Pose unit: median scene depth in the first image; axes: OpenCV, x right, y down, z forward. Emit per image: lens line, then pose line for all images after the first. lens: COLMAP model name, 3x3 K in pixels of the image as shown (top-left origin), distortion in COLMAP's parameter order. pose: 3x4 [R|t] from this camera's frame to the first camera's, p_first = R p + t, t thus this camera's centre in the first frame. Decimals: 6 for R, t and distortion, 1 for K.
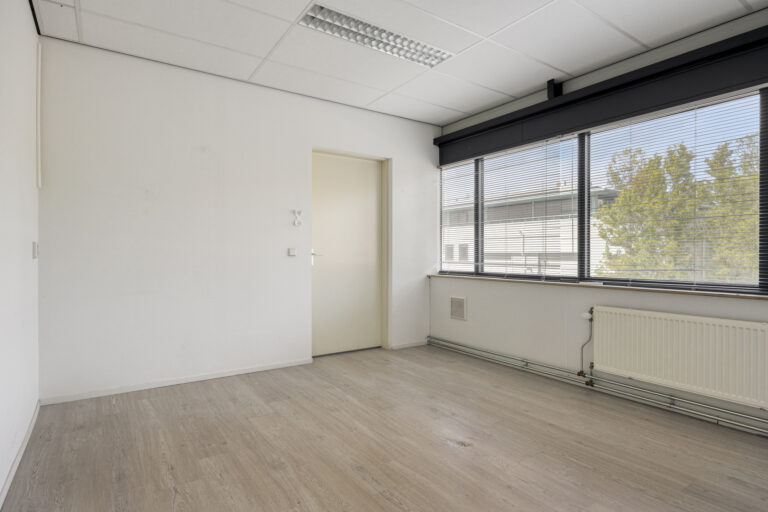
lens RADIAL K [[411.7, 0, 389.3], [0, 411.7, 259.6], [0, 0, 1]] dist [0.004327, -0.000520]
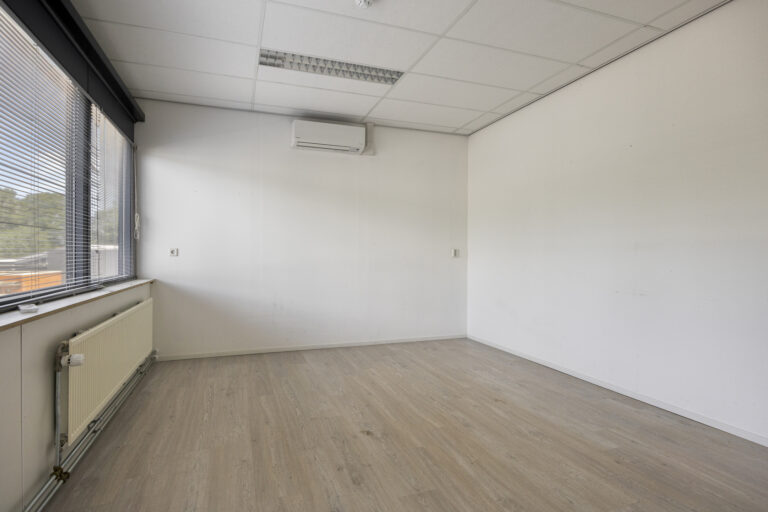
lens RADIAL K [[411.7, 0, 384.8], [0, 411.7, 254.2], [0, 0, 1]] dist [0.004327, -0.000520]
pose [[-0.964898, -0.001238, 0.262620, -0.137184], [0.003135, 0.999863, 0.016234, -0.030031], [-0.262605, 0.016487, -0.964763, 1.953074]]
